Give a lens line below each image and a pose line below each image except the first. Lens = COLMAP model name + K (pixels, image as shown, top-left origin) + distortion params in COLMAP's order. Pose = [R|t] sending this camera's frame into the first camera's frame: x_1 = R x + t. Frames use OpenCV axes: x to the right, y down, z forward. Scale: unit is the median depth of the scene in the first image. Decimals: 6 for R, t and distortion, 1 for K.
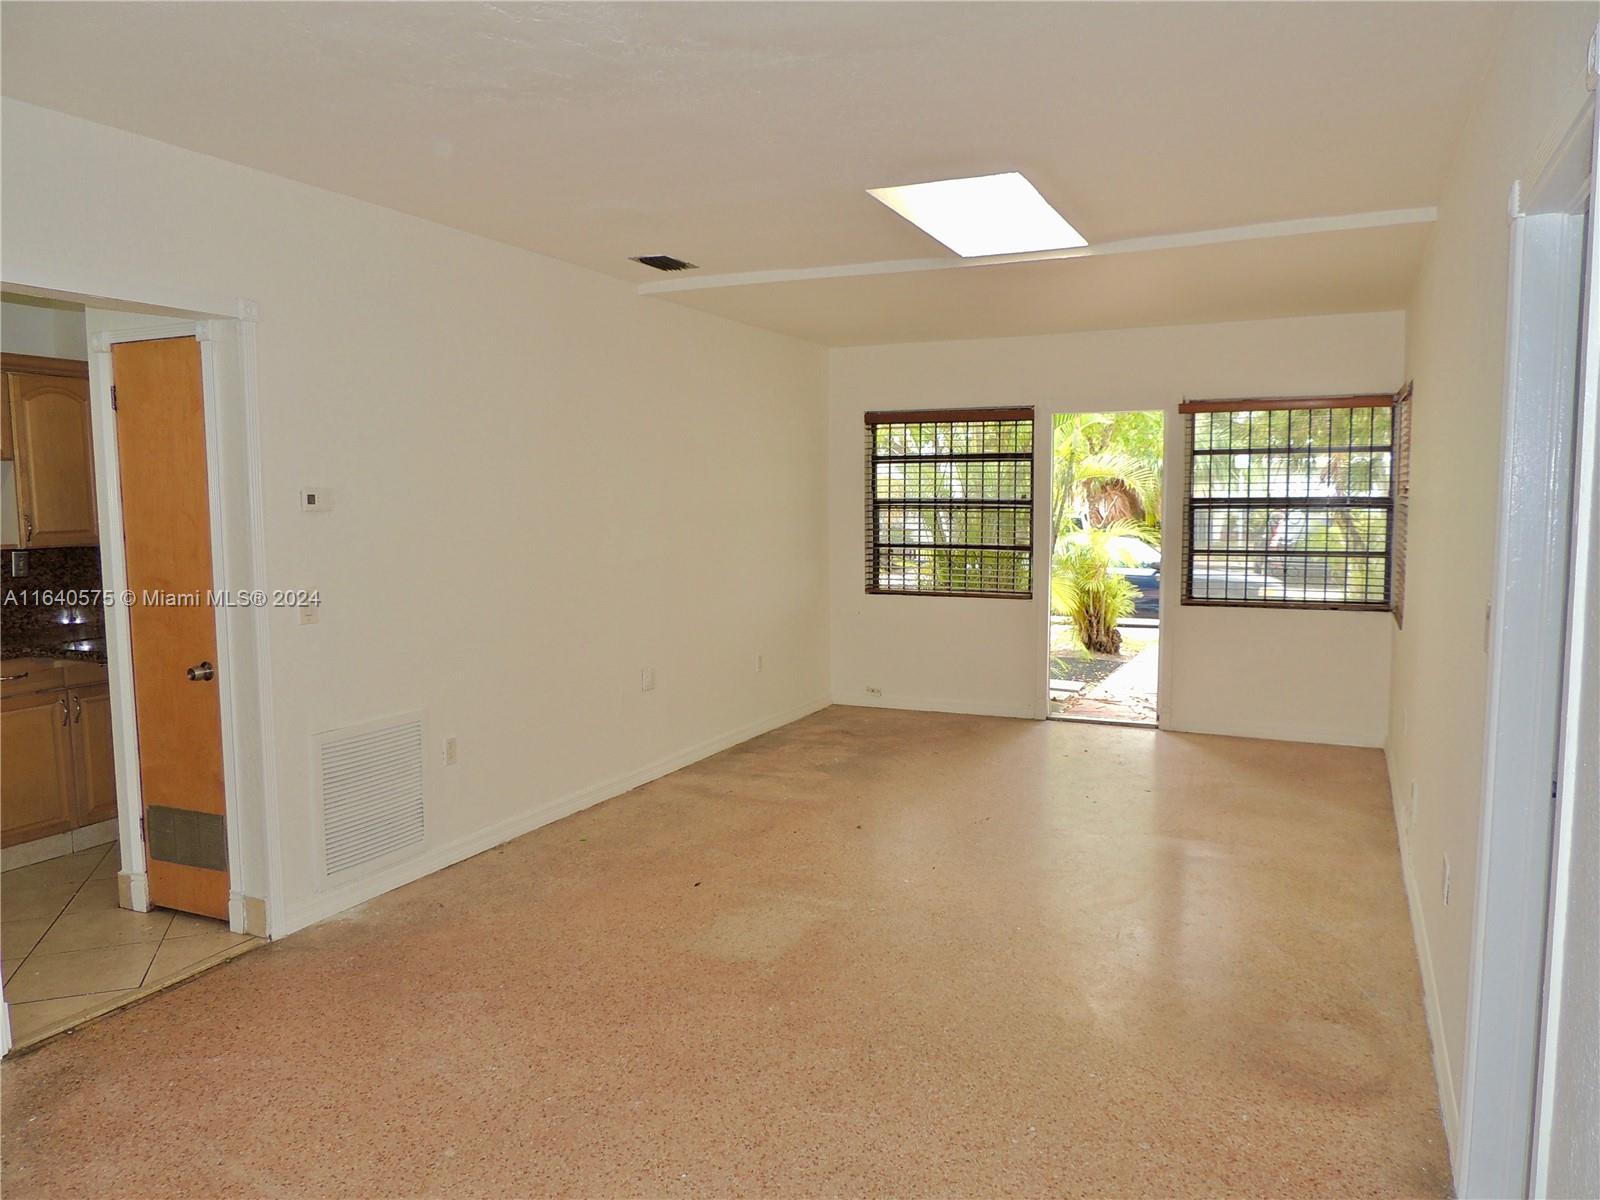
lens RADIAL K [[1132.9, 0, 802.5], [0, 1132.9, 670.8], [0, 0, 1]] dist [0.007890, 0.005002]
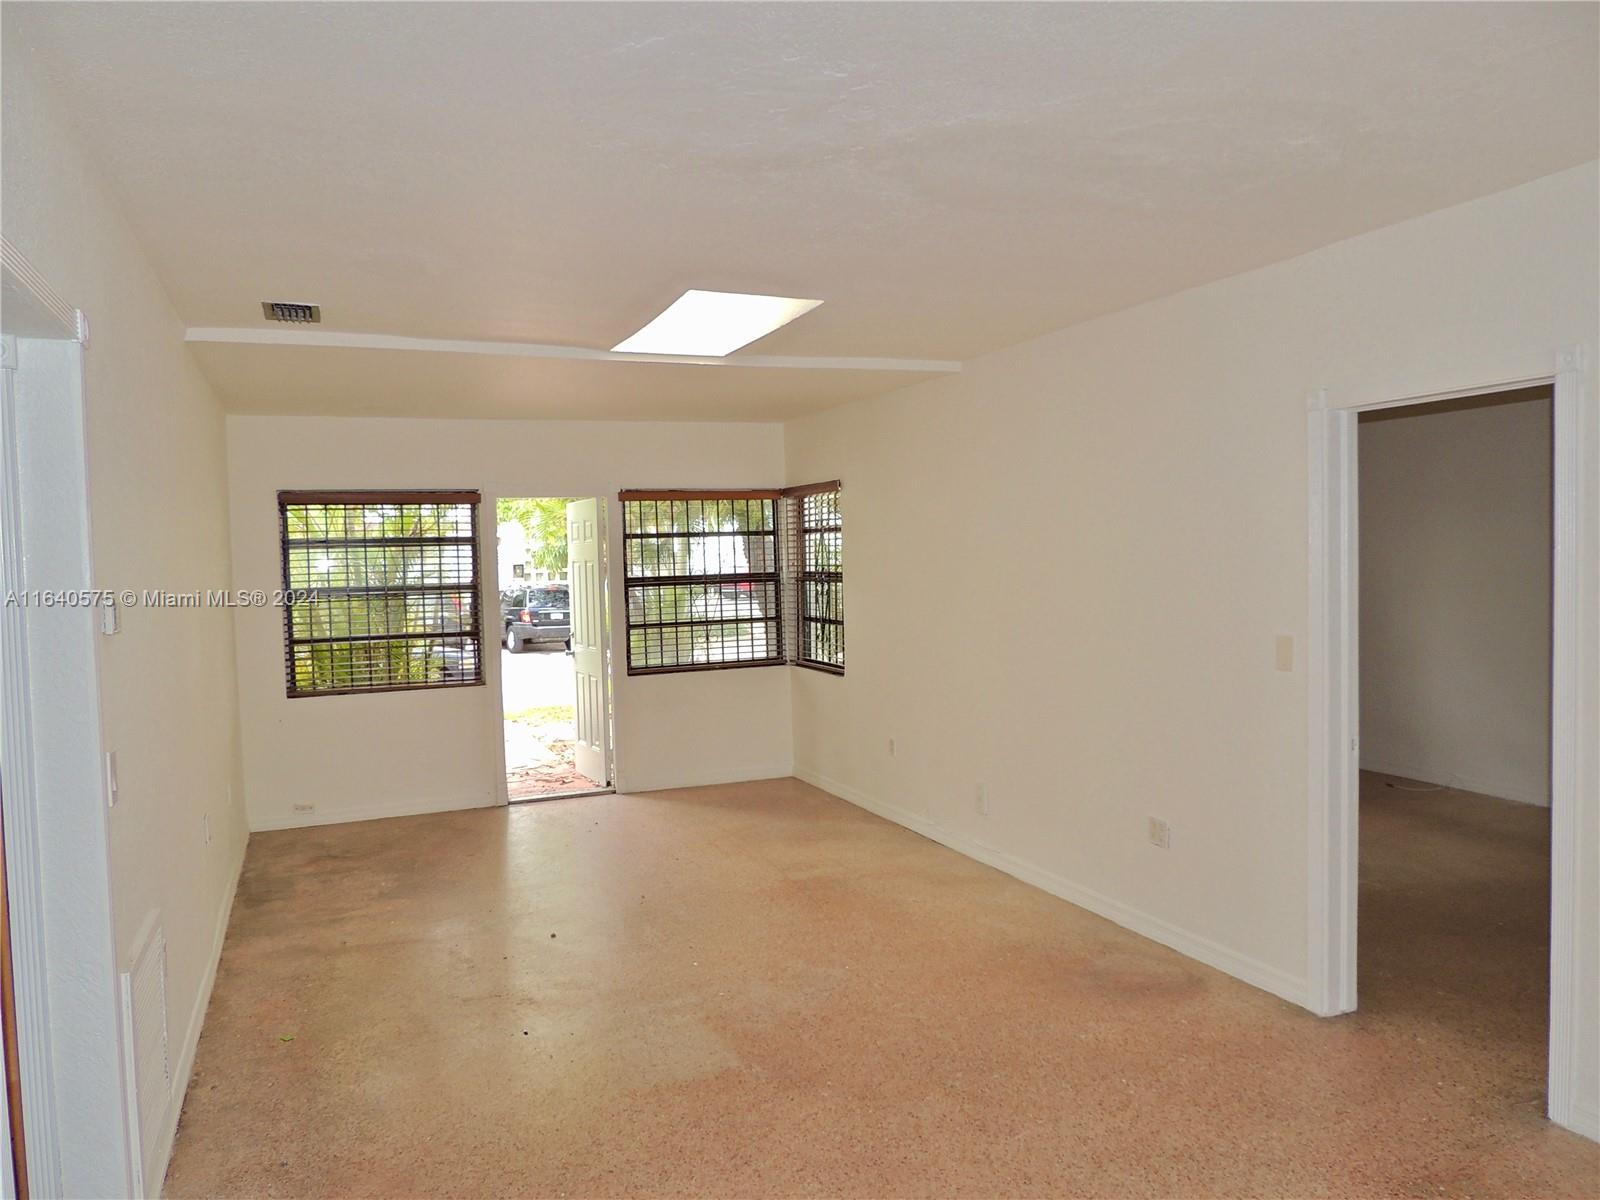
lens RADIAL K [[1147.2, 0, 803.6], [0, 1147.2, 600.3], [0, 0, 1]] dist [-0.011704, 0.005279]
pose [[0.677369, -0.040095, 0.734550, -0.360495], [0.141790, 0.986907, -0.076882, -0.022291], [-0.721850, 0.156229, 0.674185, 0.140226]]
